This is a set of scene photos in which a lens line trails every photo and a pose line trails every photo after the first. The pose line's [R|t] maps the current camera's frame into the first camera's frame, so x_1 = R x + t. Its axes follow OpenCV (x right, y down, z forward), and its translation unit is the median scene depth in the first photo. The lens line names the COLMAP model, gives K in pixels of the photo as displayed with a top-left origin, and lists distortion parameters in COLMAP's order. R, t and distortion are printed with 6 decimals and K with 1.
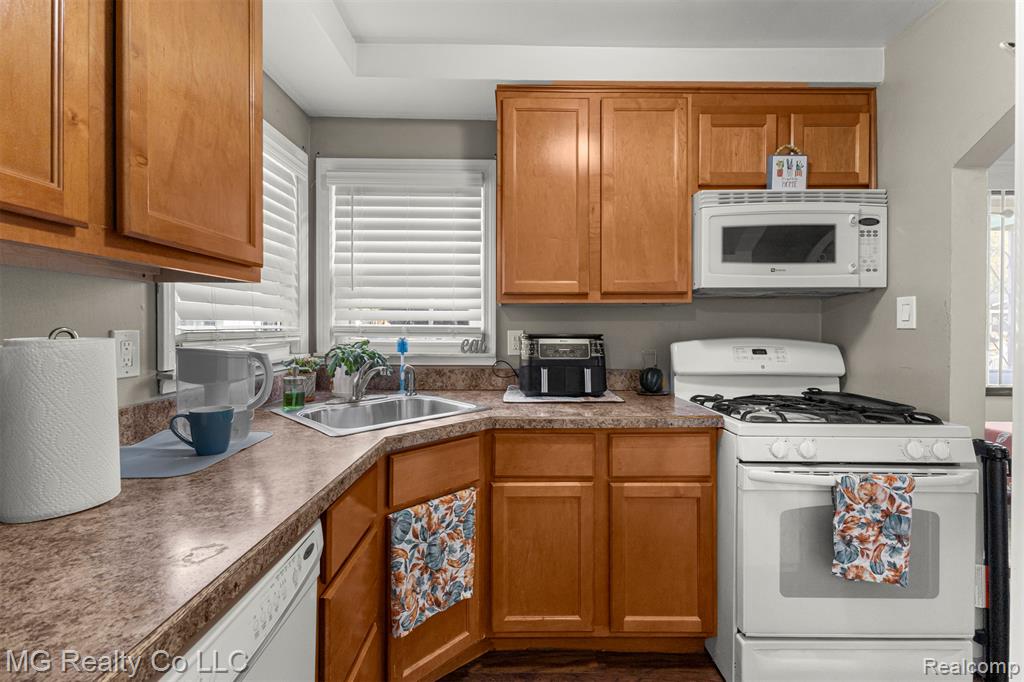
lens RADIAL K [[444.1, 0, 515.9], [0, 444.1, 328.5], [0, 0, 1]] dist [0.011242, -0.000526]
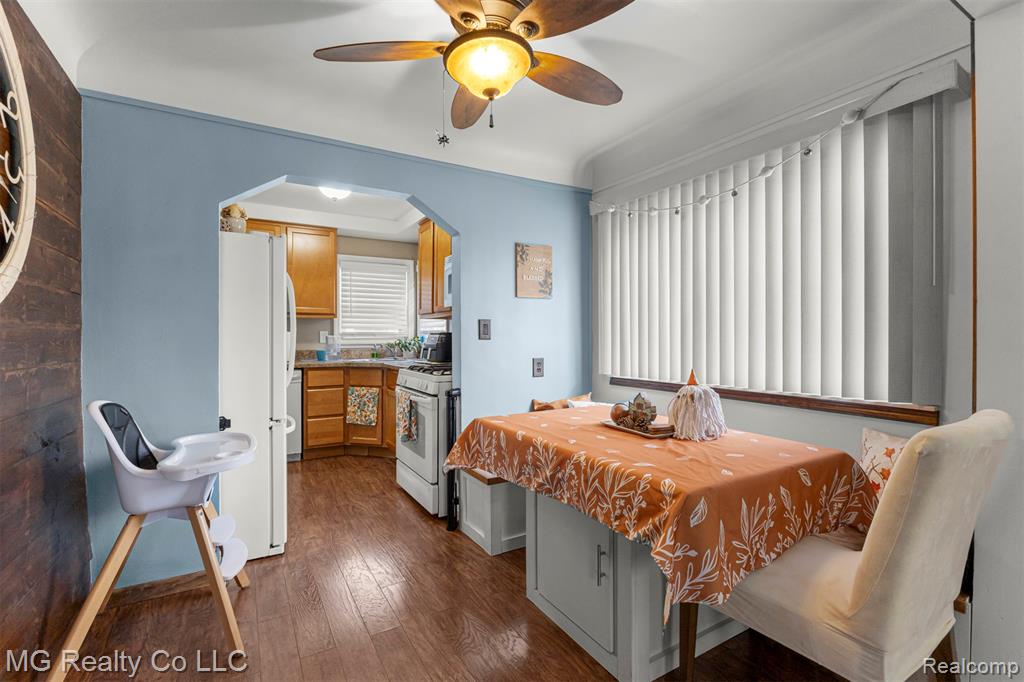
lens RADIAL K [[459.9, 0, 511.3], [0, 459.9, 340.6], [0, 0, 1]] dist [-0.003159, -0.000794]
pose [[0.504314, 0.005094, -0.863505, 2.865476], [-0.004273, 0.999985, 0.003403, 0.055126], [0.863510, 0.001974, 0.504328, 0.285748]]
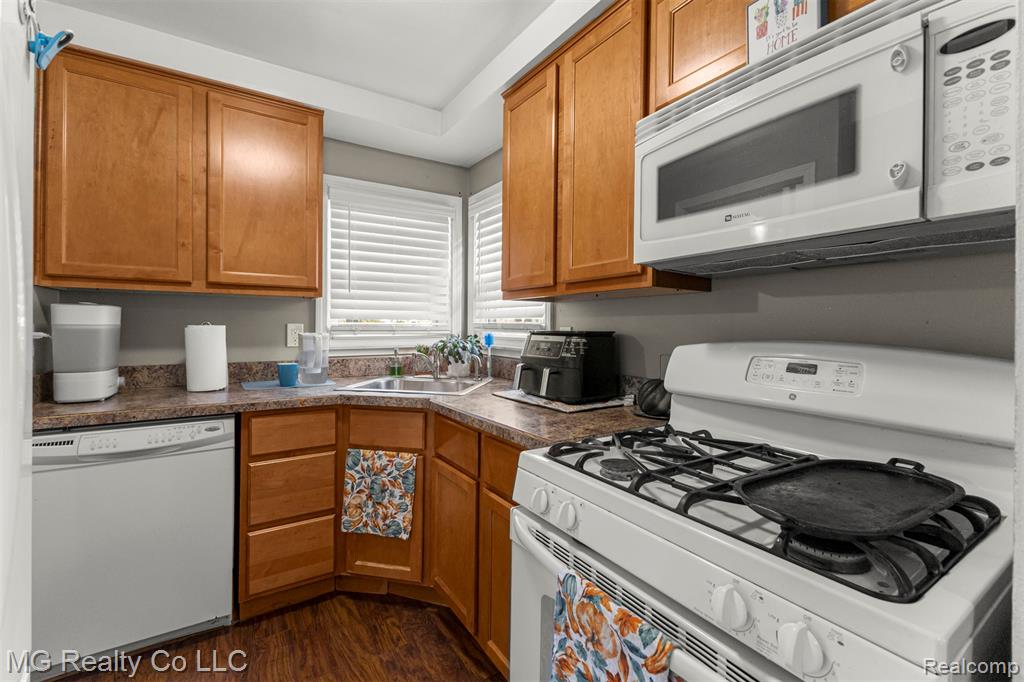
lens RADIAL K [[444.1, 0, 510.8], [0, 444.1, 326.9], [0, 0, 1]] dist [0.011242, -0.000526]
pose [[0.535819, 0.004233, -0.844322, 1.110841], [-0.009435, 0.999955, -0.000974, 0.009137], [0.844280, 0.008488, 0.535835, 0.583729]]
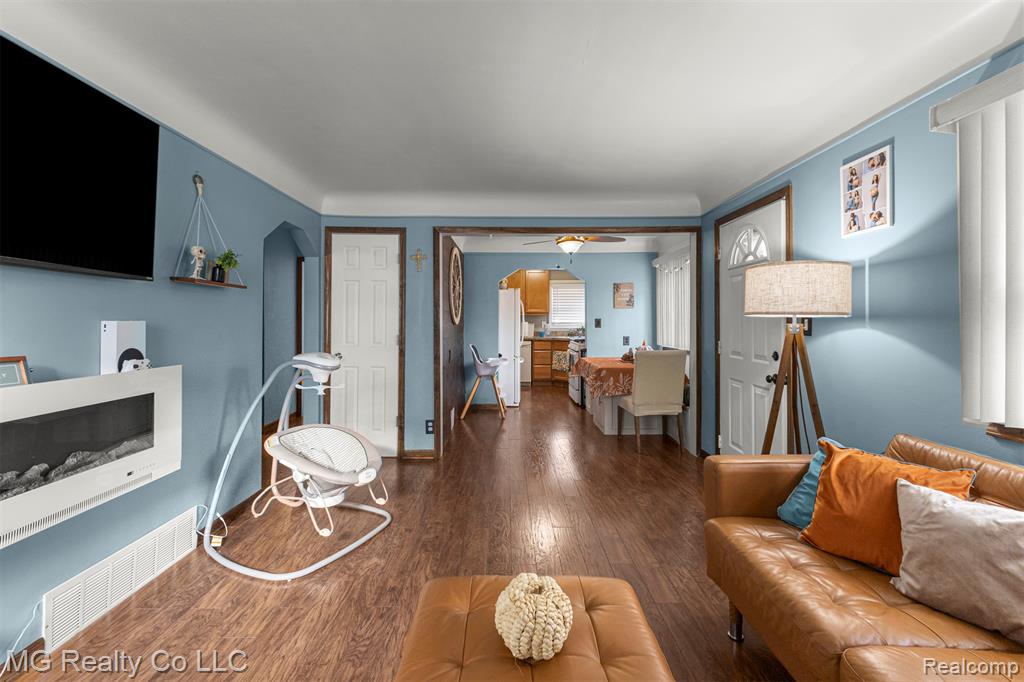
lens RADIAL K [[444.1, 0, 510.3], [0, 444.1, 316.8], [0, 0, 1]] dist [0.011242, -0.000526]
pose [[0.002333, -0.009498, -0.999952, 5.380459], [-0.007132, 0.999929, -0.009514, 0.000431], [0.999972, 0.007154, 0.002265, 0.318861]]
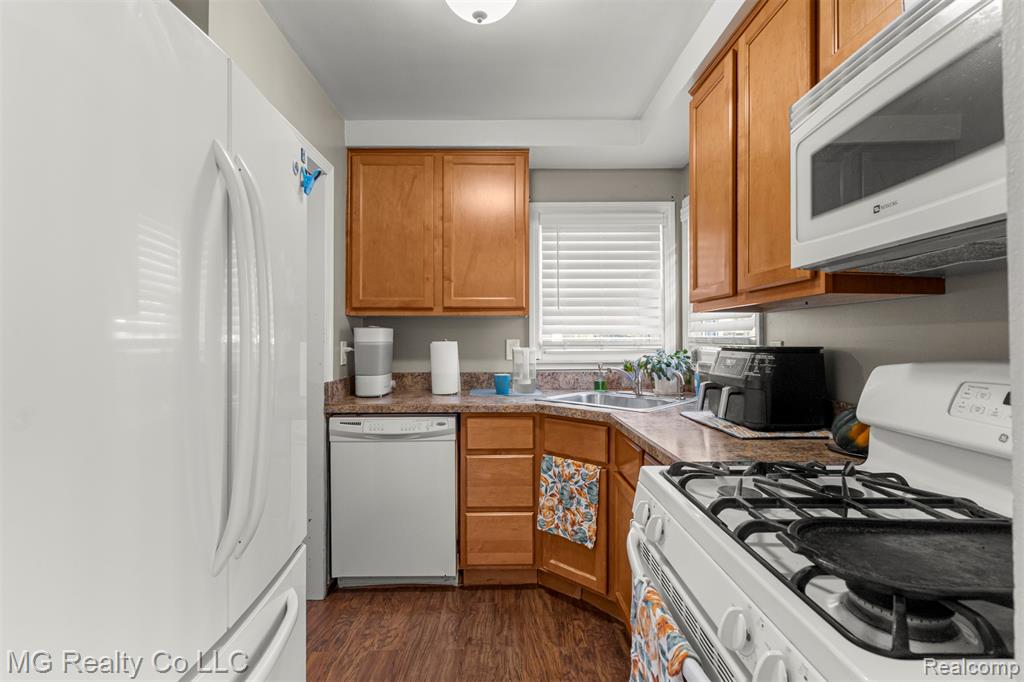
lens RADIAL K [[487.3, 0, 511.2], [0, 487.3, 333.1], [0, 0, 1]] dist [0.004000, 0.000673]
pose [[0.008065, -0.012367, -0.999891, 1.317127], [-0.002306, 0.999921, -0.012386, 0.002007], [0.999965, 0.002405, 0.008036, 0.767551]]
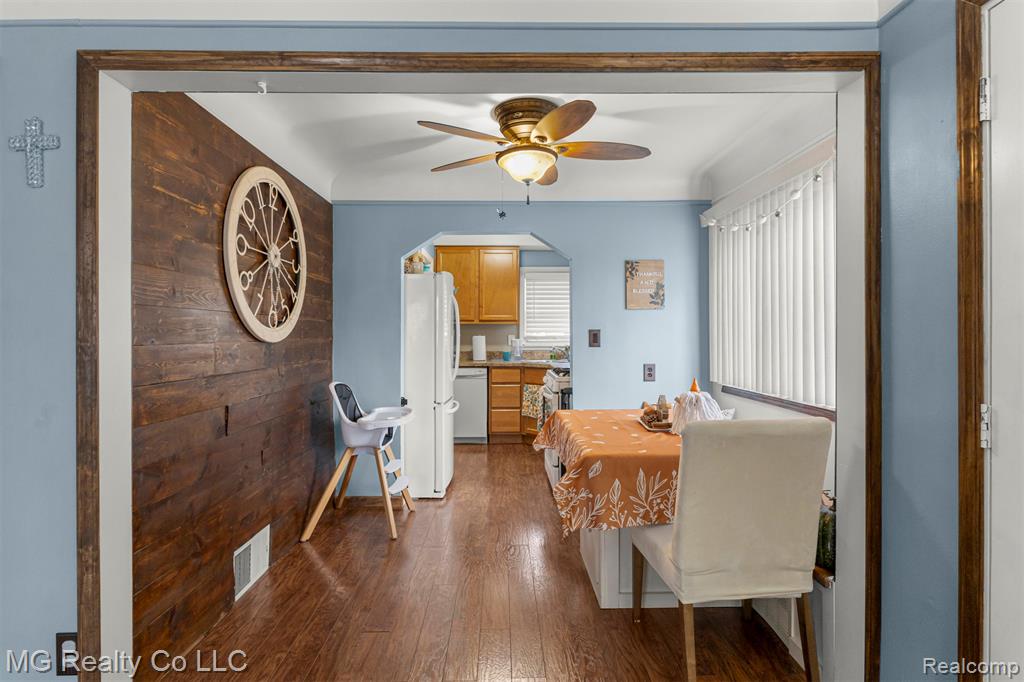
lens RADIAL K [[533.8, 0, 510.1], [0, 533.8, 335.8], [0, 0, 1]] dist [0.004610, 0.000450]
pose [[0.014212, 0.003089, -0.999894, 3.745896], [-0.005524, 0.999980, 0.003010, -0.002758], [0.999884, 0.005481, 0.014229, 0.717238]]
